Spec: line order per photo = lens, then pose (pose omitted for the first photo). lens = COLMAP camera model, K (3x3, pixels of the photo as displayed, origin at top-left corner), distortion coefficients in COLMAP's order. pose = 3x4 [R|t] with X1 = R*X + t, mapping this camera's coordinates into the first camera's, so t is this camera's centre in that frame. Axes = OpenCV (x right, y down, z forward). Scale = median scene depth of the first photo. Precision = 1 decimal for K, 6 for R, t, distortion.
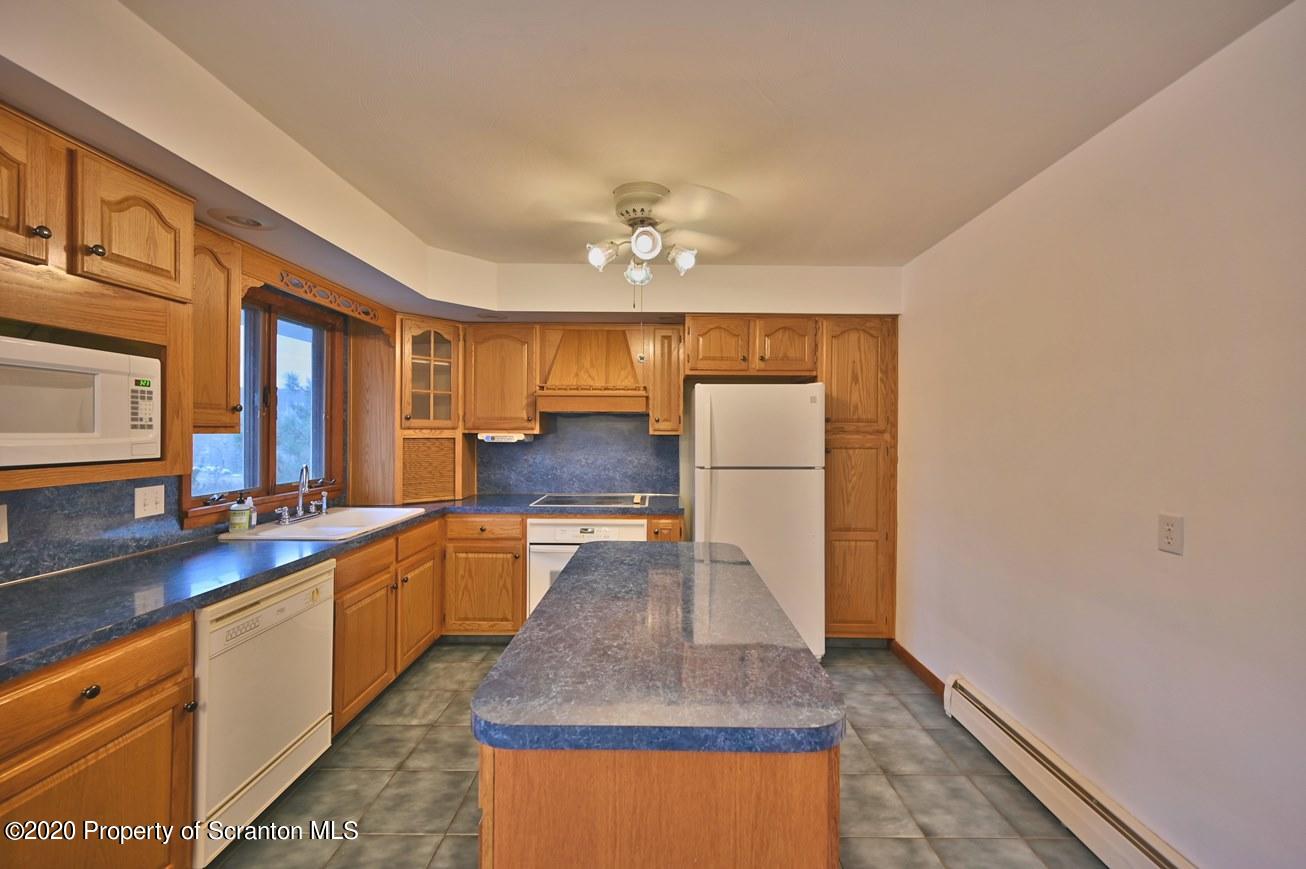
lens RADIAL K [[515.0, 0, 659.2], [0, 515.0, 429.4], [0, 0, 1]] dist [-0.000450, 0.000670]
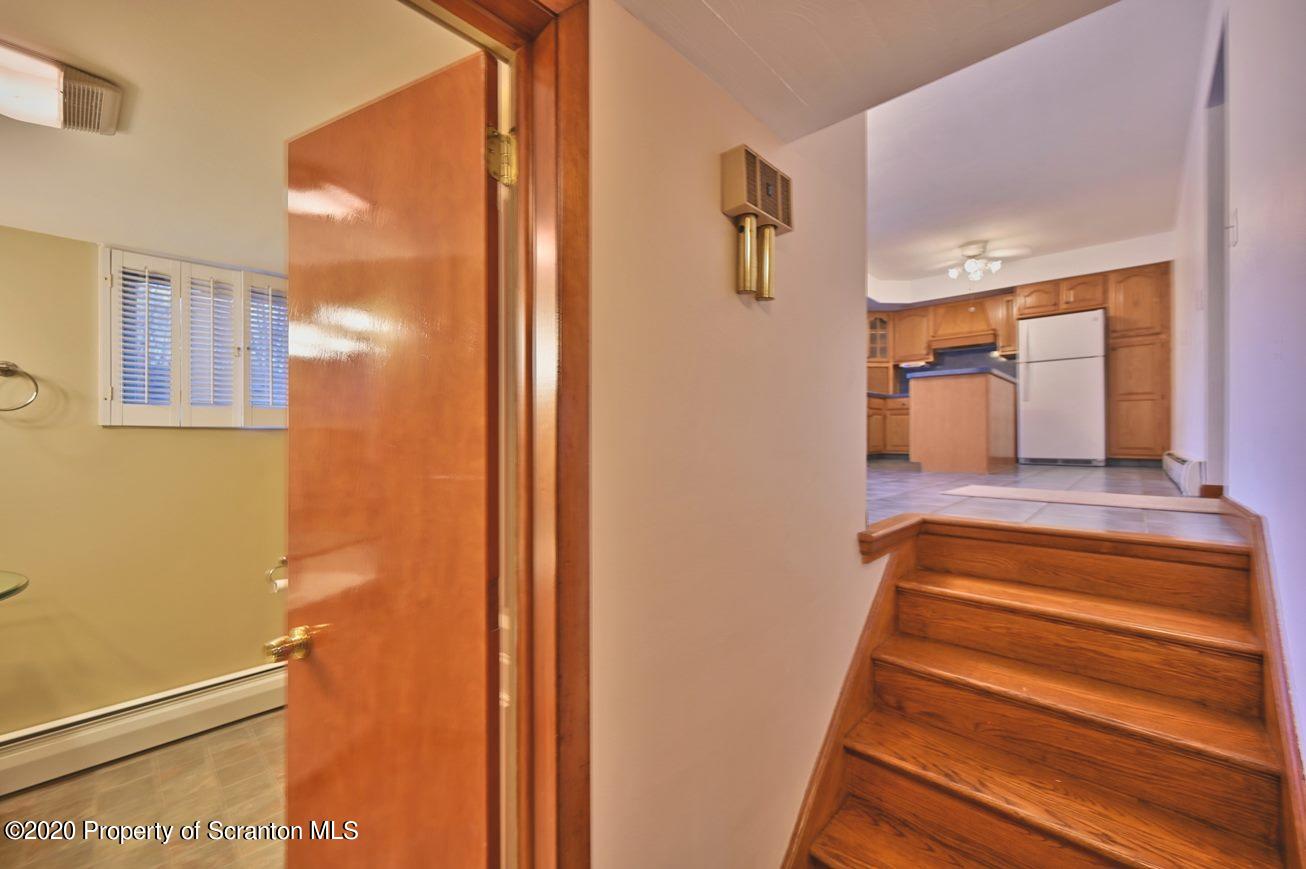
lens RADIAL K [[515.0, 0, 653.5], [0, 515.0, 431.1], [0, 0, 1]] dist [-0.000450, 0.000670]
pose [[0.731049, -0.009109, -0.682264, 0.368540], [0.003077, 0.999945, -0.010054, 0.328341], [0.682318, 0.005251, 0.731036, -1.318181]]
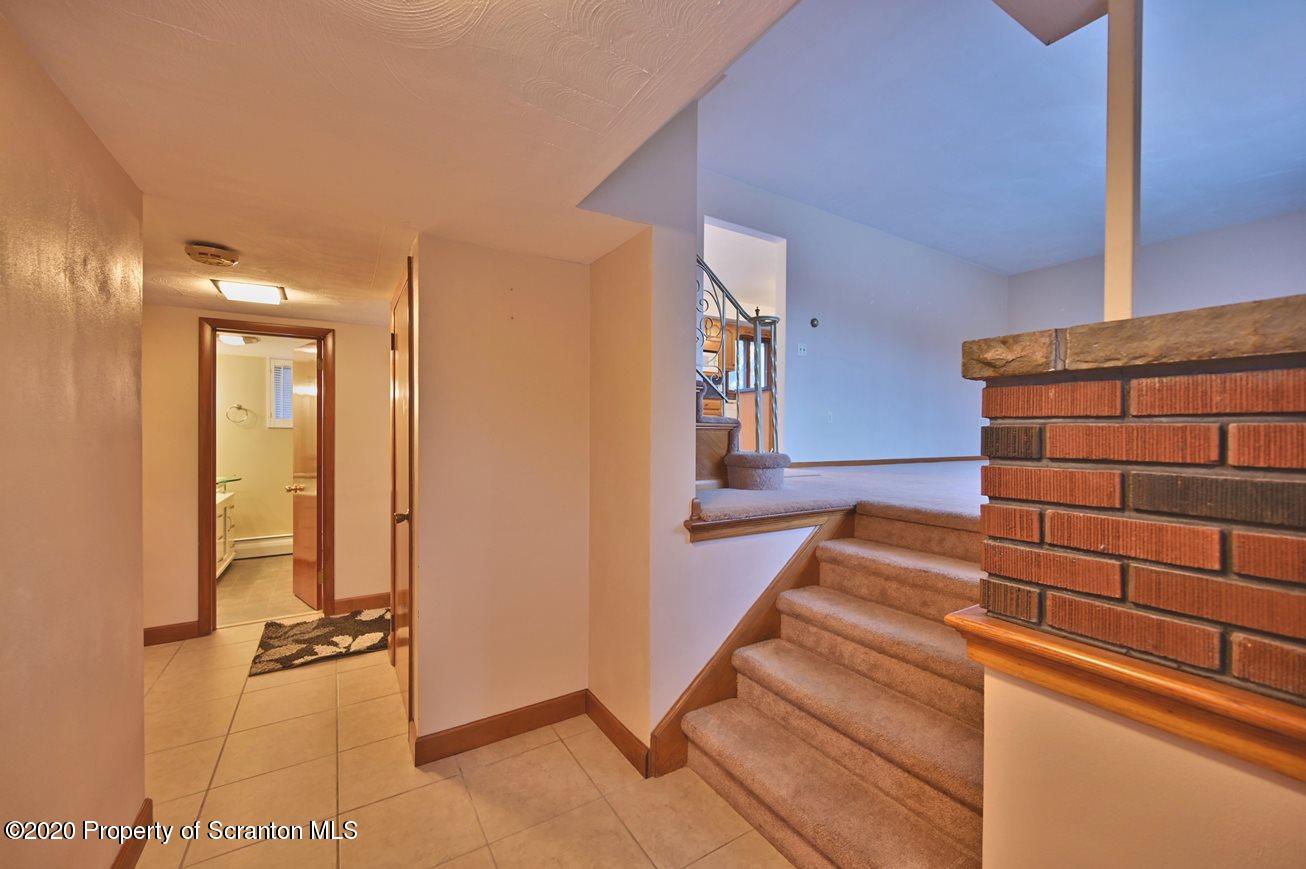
lens RADIAL K [[515.0, 0, 659.0], [0, 515.0, 433.0], [0, 0, 1]] dist [-0.000450, 0.000670]
pose [[0.537252, 0.003040, -0.843416, 1.537507], [-0.002411, 0.999995, 0.002068, 0.324065], [0.843418, 0.000923, 0.537257, -1.143467]]
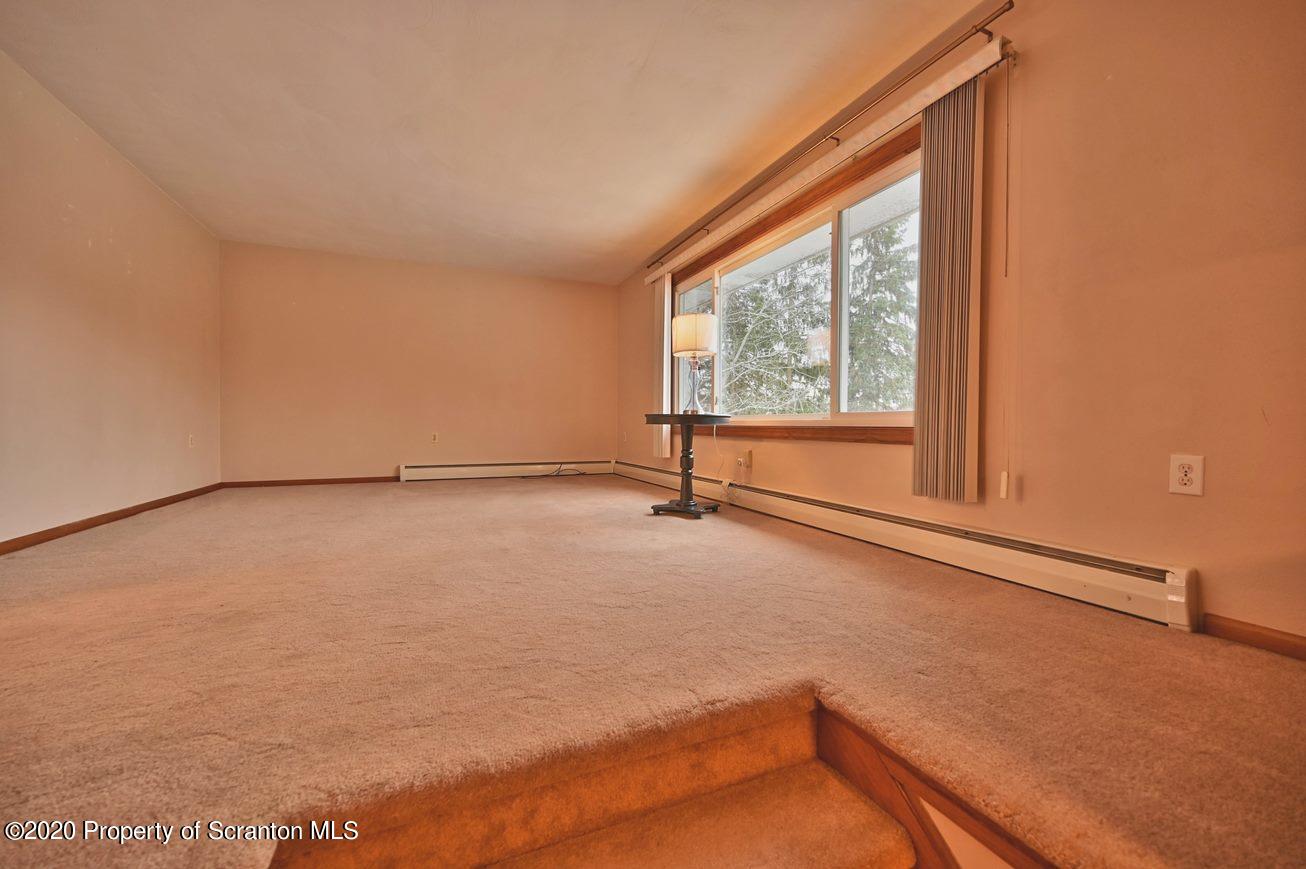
lens RADIAL K [[515.0, 0, 659.2], [0, 515.0, 434.4], [0, 0, 1]] dist [-0.000450, 0.000670]
pose [[0.916295, -0.006388, 0.400454, 1.098158], [-0.002918, 0.999740, 0.022624, 0.226791], [-0.400494, -0.021899, 0.916037, -0.758396]]
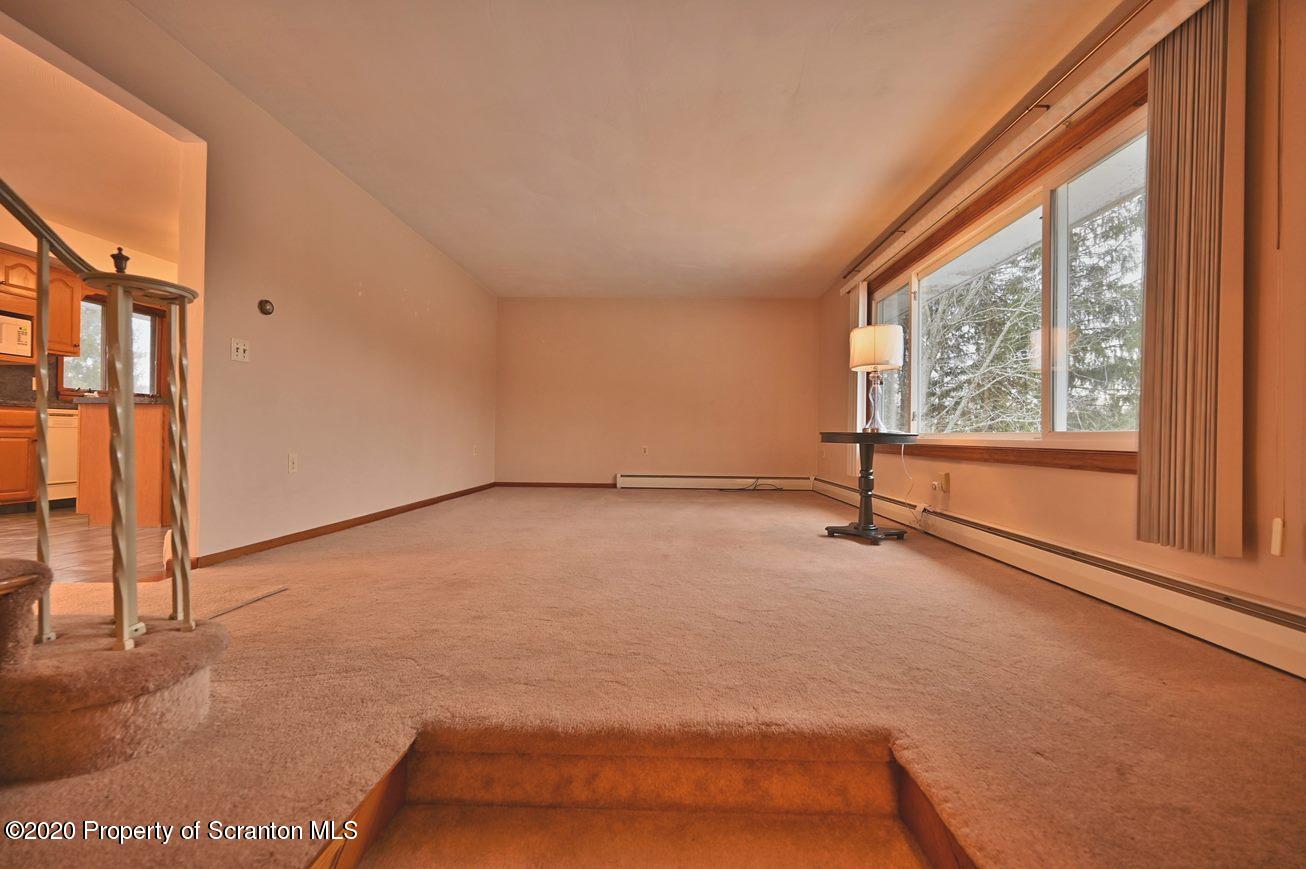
lens RADIAL K [[515.0, 0, 658.5], [0, 515.0, 432.8], [0, 0, 1]] dist [-0.000450, 0.000670]
pose [[0.999633, 0.008670, -0.025669, 1.208450], [-0.008743, 0.999958, -0.002745, 0.215856], [0.025644, 0.002969, 0.999667, -0.819634]]
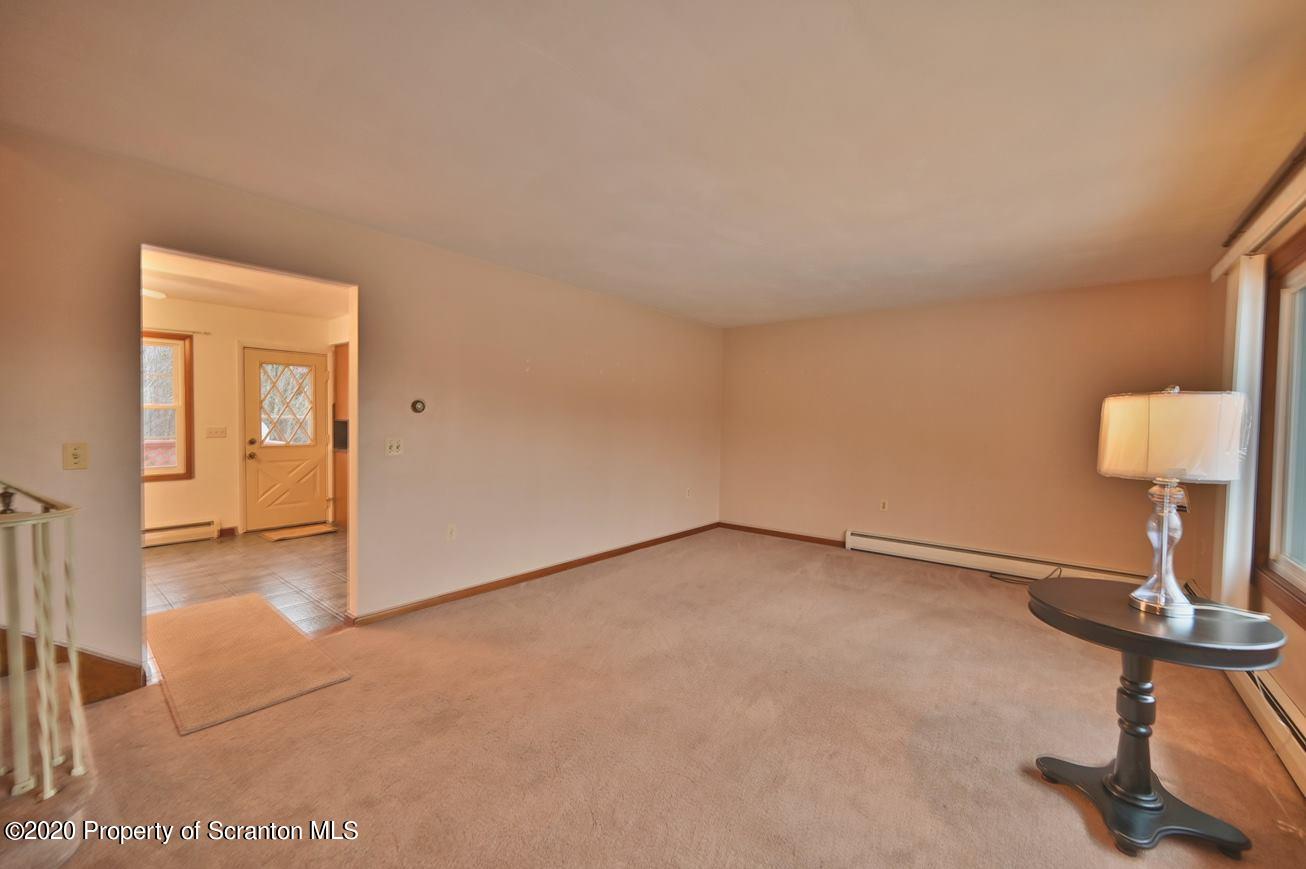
lens RADIAL K [[515.0, 0, 657.4], [0, 515.0, 434.6], [0, 0, 1]] dist [-0.000450, 0.000670]
pose [[0.779321, 0.025728, -0.626096, 1.558703], [-0.011534, 0.999576, 0.026719, 0.021857], [0.626519, -0.013602, 0.779288, -0.453752]]
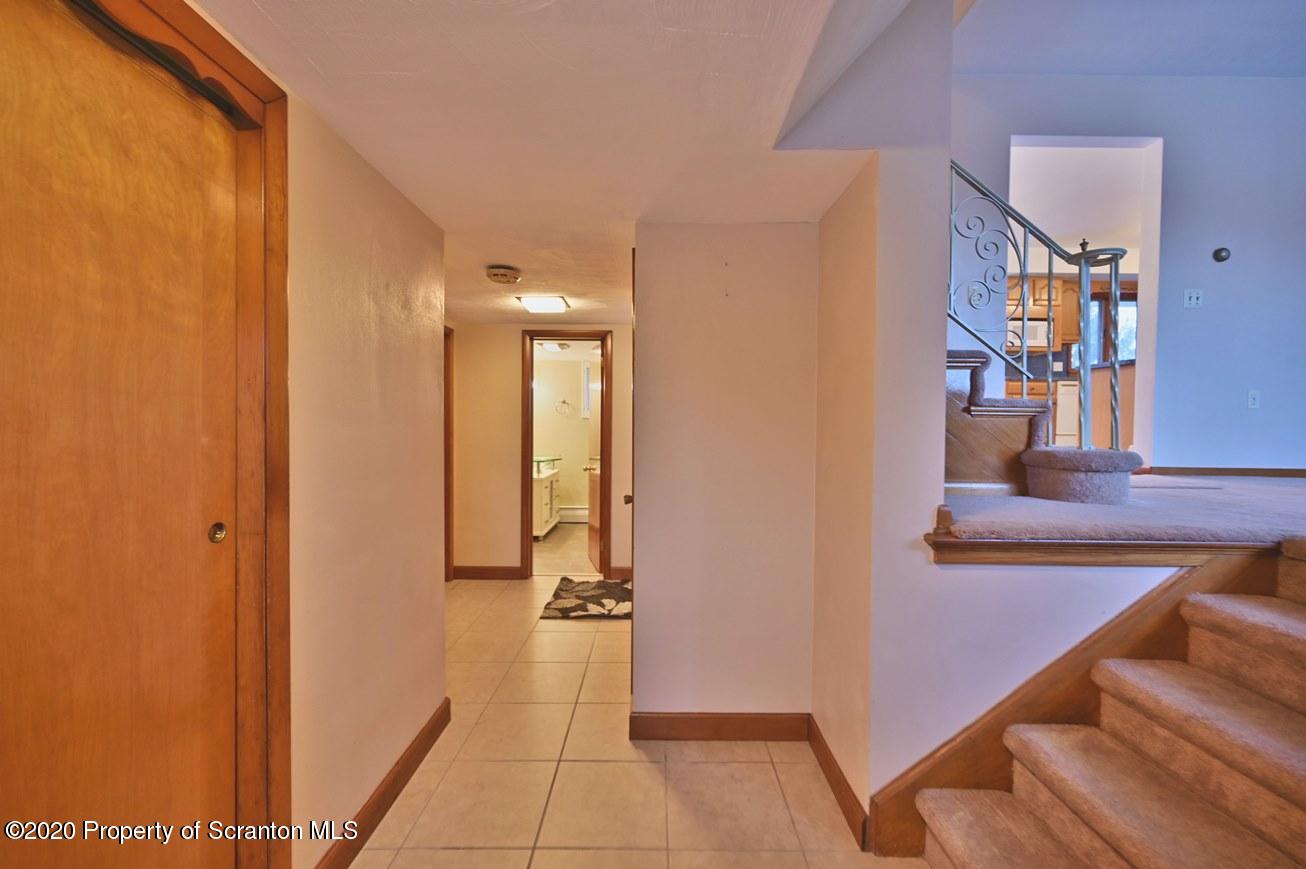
lens RADIAL K [[515.0, 0, 655.2], [0, 515.0, 431.9], [0, 0, 1]] dist [-0.000450, 0.000670]
pose [[0.001043, 0.015816, -0.999874, 1.494033], [-0.007361, 0.999848, 0.015808, 0.333703], [0.999972, 0.007343, 0.001159, -1.024992]]
